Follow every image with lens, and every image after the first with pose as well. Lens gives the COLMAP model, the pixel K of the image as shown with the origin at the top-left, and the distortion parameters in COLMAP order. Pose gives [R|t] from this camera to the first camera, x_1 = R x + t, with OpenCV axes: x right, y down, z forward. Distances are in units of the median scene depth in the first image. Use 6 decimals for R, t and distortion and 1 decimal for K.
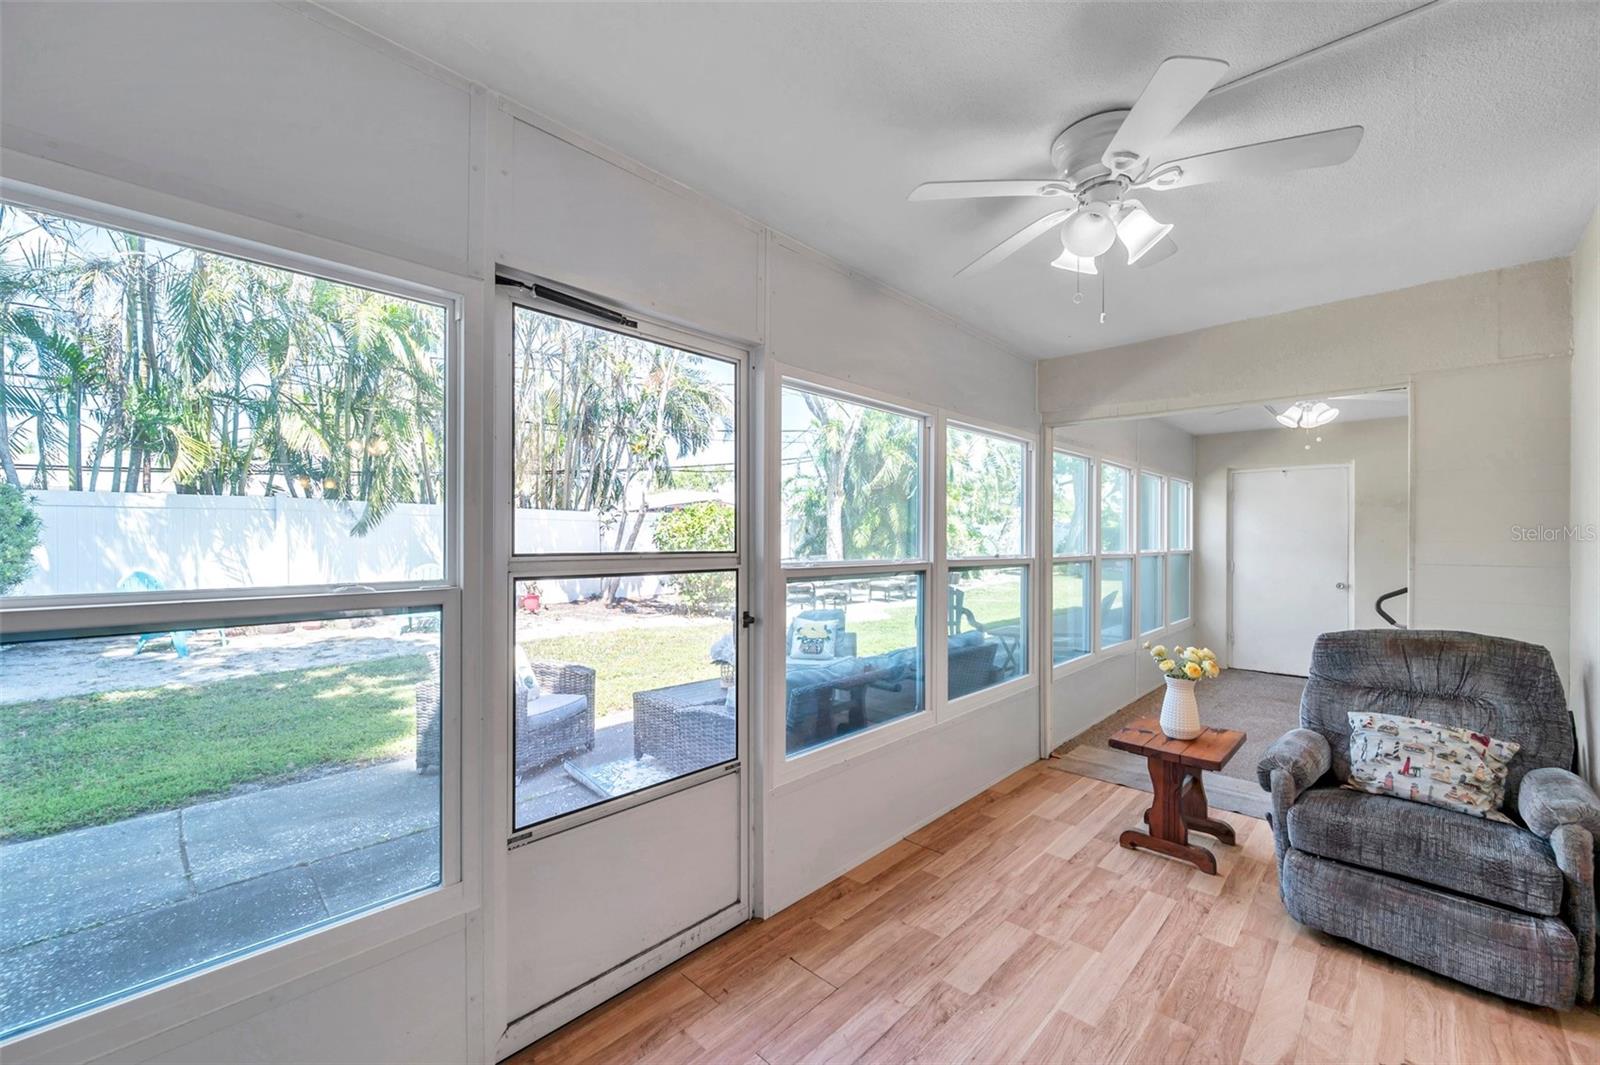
lens RADIAL K [[646.4, 0, 808.0], [0, 646.4, 538.5], [0, 0, 1]] dist [0.002771, -0.000197]
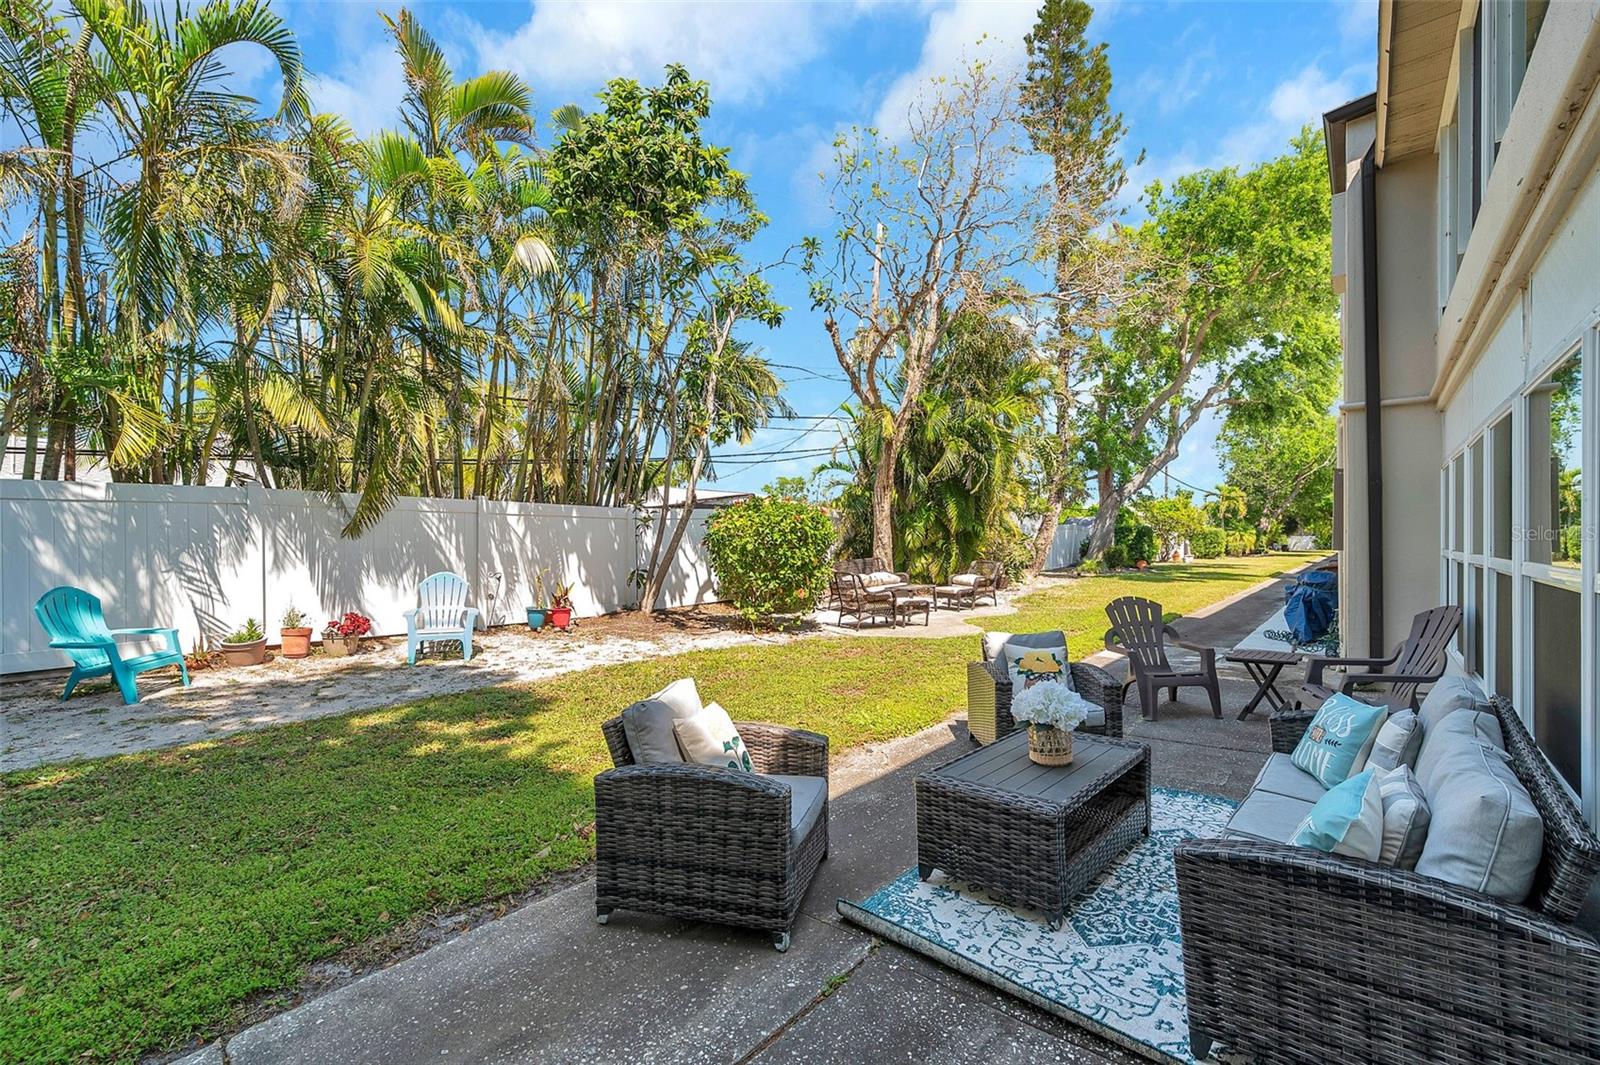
lens RADIAL K [[688.1, 0, 834.8], [0, 688.1, 538.1], [0, 0, 1]] dist [0.000790, 0.000823]
pose [[0.998232, -0.003979, 0.059297, -0.166048], [0.004015, 0.999992, -0.000488, -0.000457], [-0.059295, 0.000725, 0.998240, 0.133390]]
